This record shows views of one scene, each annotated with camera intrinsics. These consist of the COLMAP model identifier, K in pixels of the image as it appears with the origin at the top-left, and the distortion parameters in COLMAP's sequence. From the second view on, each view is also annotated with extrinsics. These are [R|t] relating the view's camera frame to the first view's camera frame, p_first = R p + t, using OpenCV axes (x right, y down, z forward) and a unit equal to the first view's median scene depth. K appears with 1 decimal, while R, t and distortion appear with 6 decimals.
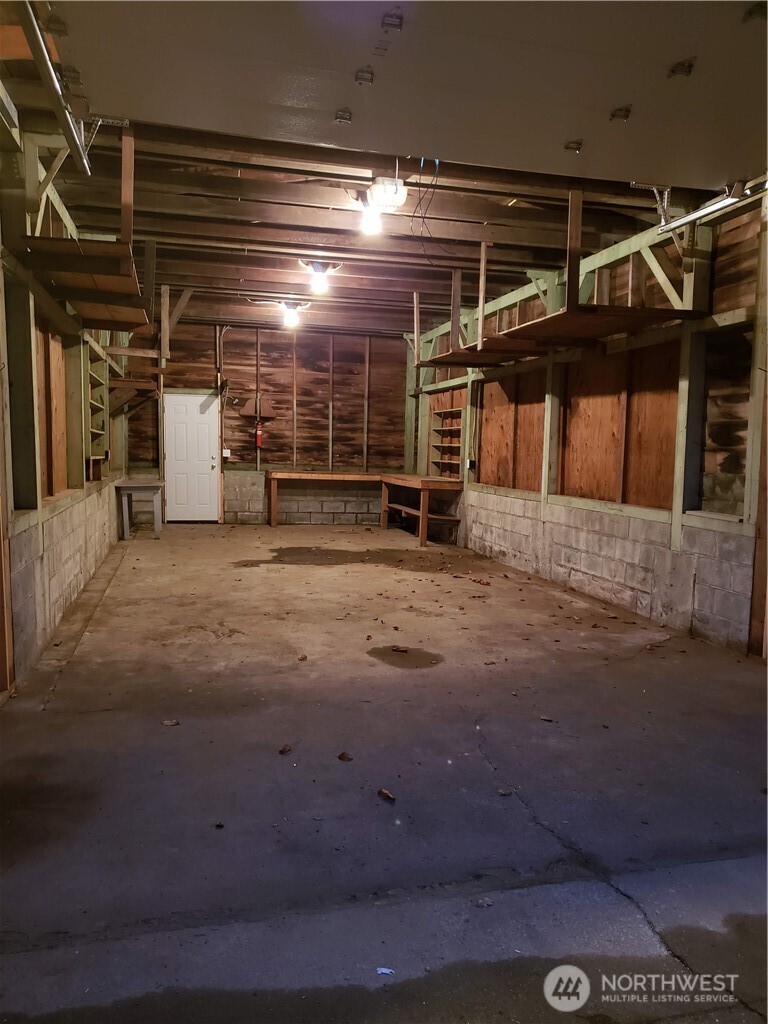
lens RADIAL K [[786.6, 0, 382.9], [0, 786.6, 518.8], [0, 0, 1]] dist [0.126904, -0.225099]
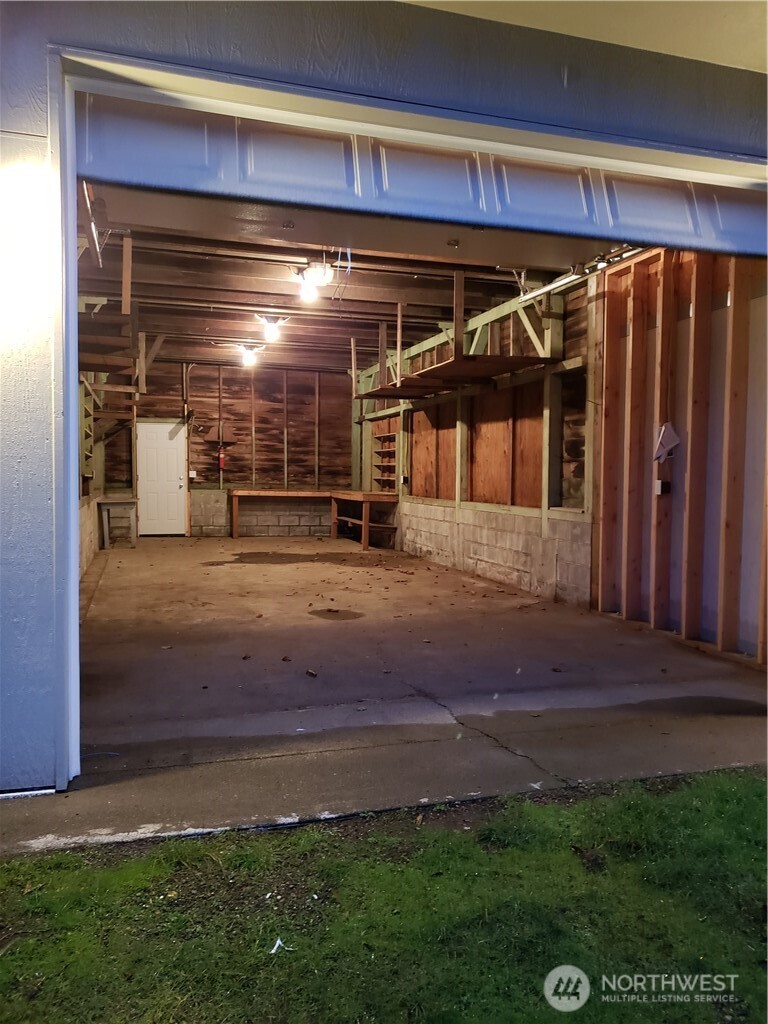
lens RADIAL K [[778.8, 0, 384.0], [0, 778.8, 512.0], [0, 0, 1]] dist [0.203802, -0.591627]
pose [[0.998582, -0.015027, 0.051072, 0.030849], [0.017135, 0.999008, -0.041093, 0.038917], [-0.050404, 0.041910, 0.997849, -0.241425]]
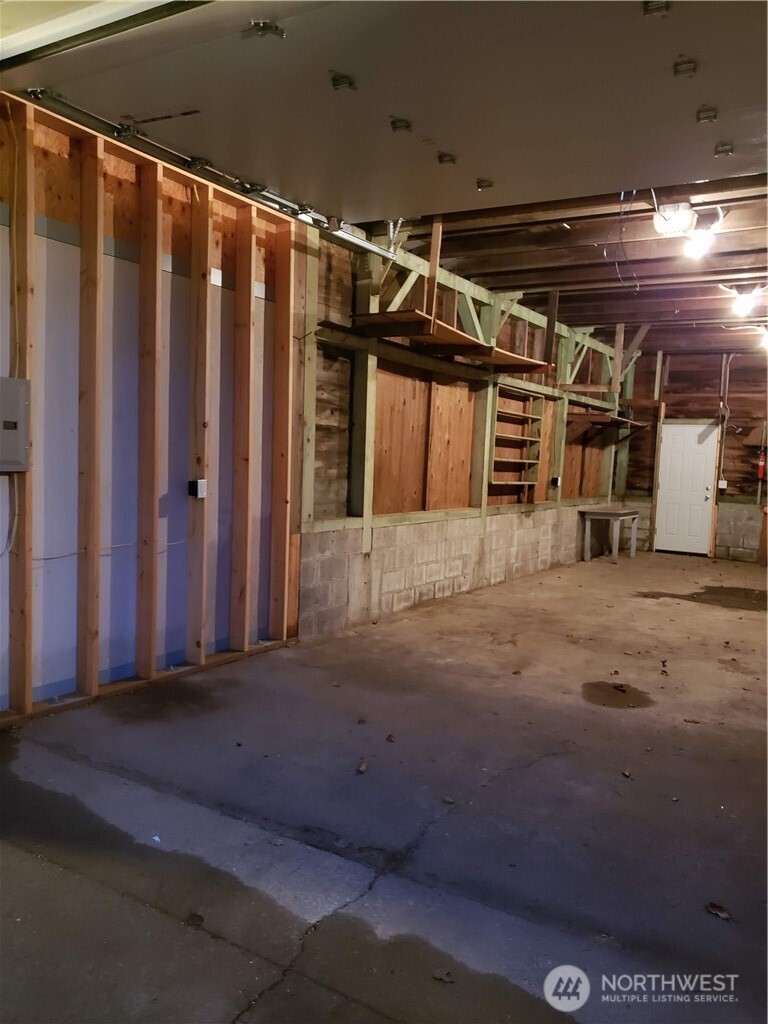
lens RADIAL K [[778.8, 0, 384.0], [0, 778.8, 512.0], [0, 0, 1]] dist [0.203802, -0.591627]
pose [[0.701008, 0.058974, -0.710711, 0.348213], [-0.091447, 0.995781, -0.007570, -0.009690], [0.707266, 0.070299, 0.703443, 0.074052]]
